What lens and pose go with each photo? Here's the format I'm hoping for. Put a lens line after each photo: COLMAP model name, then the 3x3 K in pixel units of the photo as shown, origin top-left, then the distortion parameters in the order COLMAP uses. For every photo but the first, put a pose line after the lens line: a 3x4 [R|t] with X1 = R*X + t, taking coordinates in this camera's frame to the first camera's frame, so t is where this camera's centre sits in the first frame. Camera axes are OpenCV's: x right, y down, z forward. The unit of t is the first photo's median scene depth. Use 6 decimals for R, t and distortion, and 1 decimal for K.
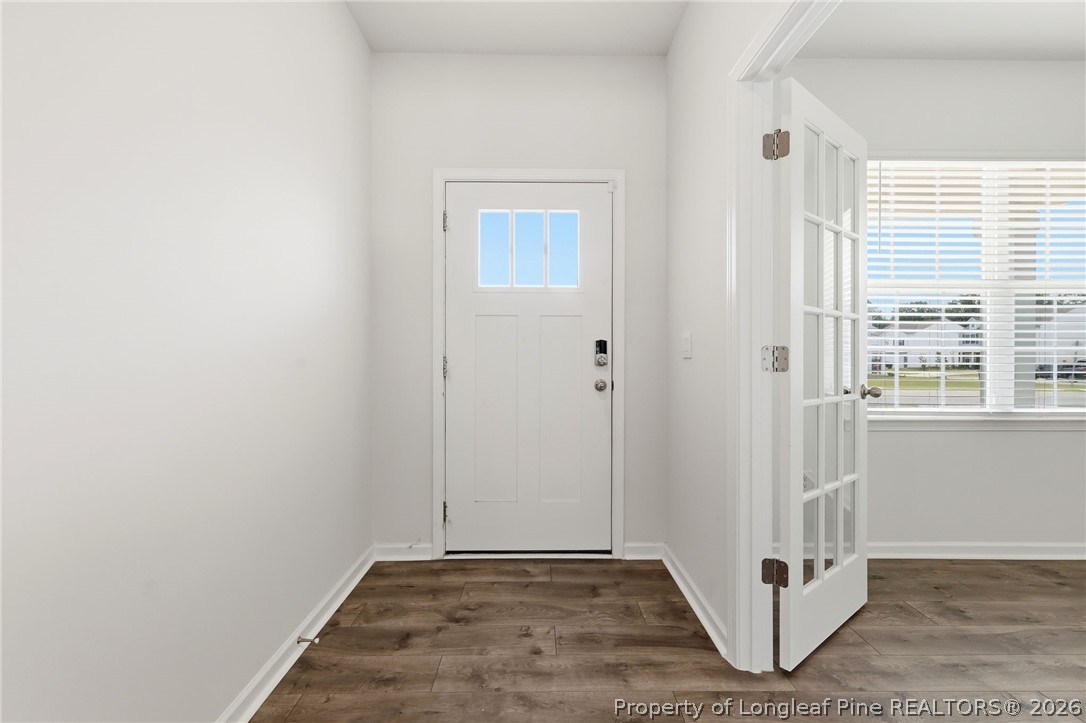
lens RADIAL K [[483.8, 0, 540.5], [0, 483.8, 353.0], [0, 0, 1]] dist [0.002977, 0.000733]
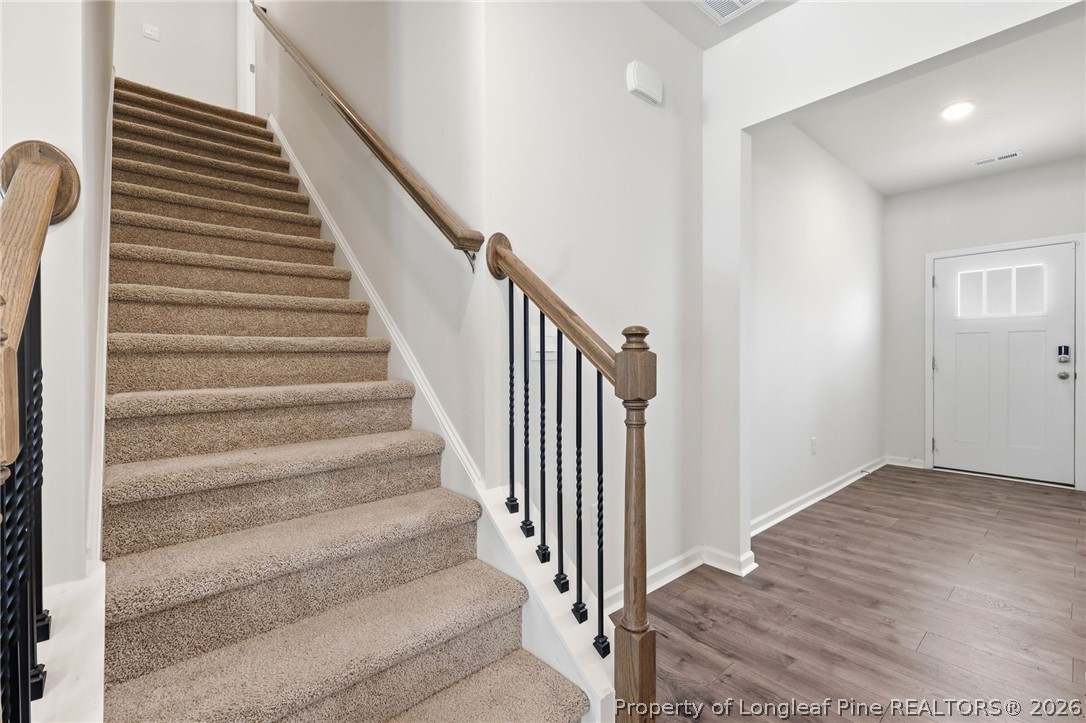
lens RADIAL K [[483.8, 0, 539.1], [0, 483.8, 362.1], [0, 0, 1]] dist [0.002977, 0.000733]
pose [[0.659584, -0.000054, -0.751631, 0.187368], [-0.002608, 0.999994, -0.002360, 0.032682], [0.751626, 0.003517, 0.659580, -1.267163]]
